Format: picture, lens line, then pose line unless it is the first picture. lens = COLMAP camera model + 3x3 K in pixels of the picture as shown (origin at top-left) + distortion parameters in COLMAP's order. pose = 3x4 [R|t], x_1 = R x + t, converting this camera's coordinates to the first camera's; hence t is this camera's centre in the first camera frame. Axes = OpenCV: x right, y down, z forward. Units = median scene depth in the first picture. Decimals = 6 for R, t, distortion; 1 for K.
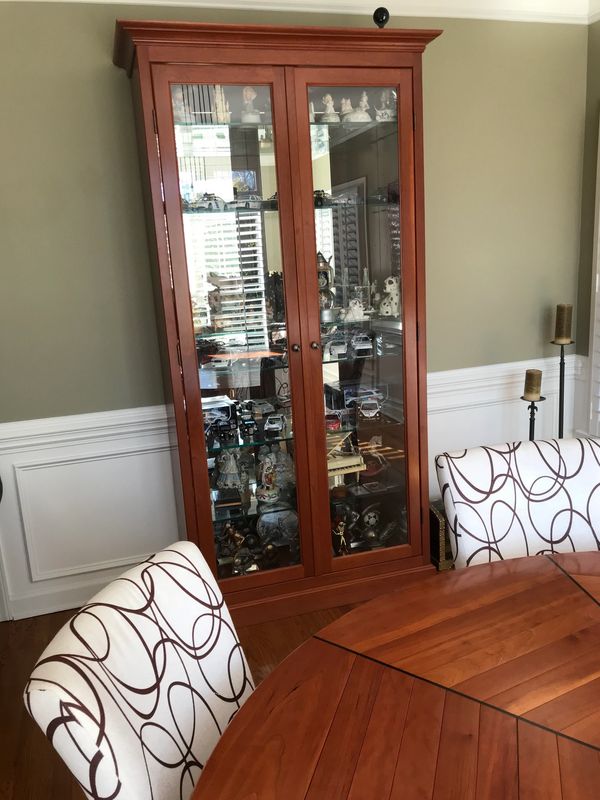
lens RADIAL K [[654.7, 0, 298.5], [0, 654.7, 398.1], [0, 0, 1]] dist [0.008455, -0.017146]
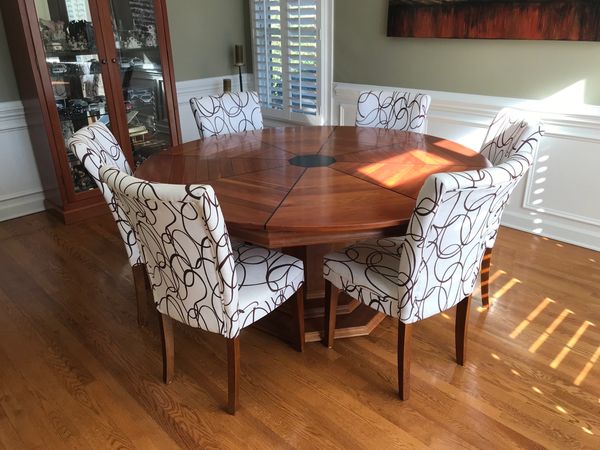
lens RADIAL K [[491.0, 0, 299.8], [0, 491.0, 226.0], [0, 0, 1]] dist [0.008455, -0.017146]
pose [[0.884624, -0.142780, 0.443908, -0.192466], [0.070044, 0.981855, 0.176224, 0.168799], [-0.461014, -0.124799, 0.878573, -0.525349]]
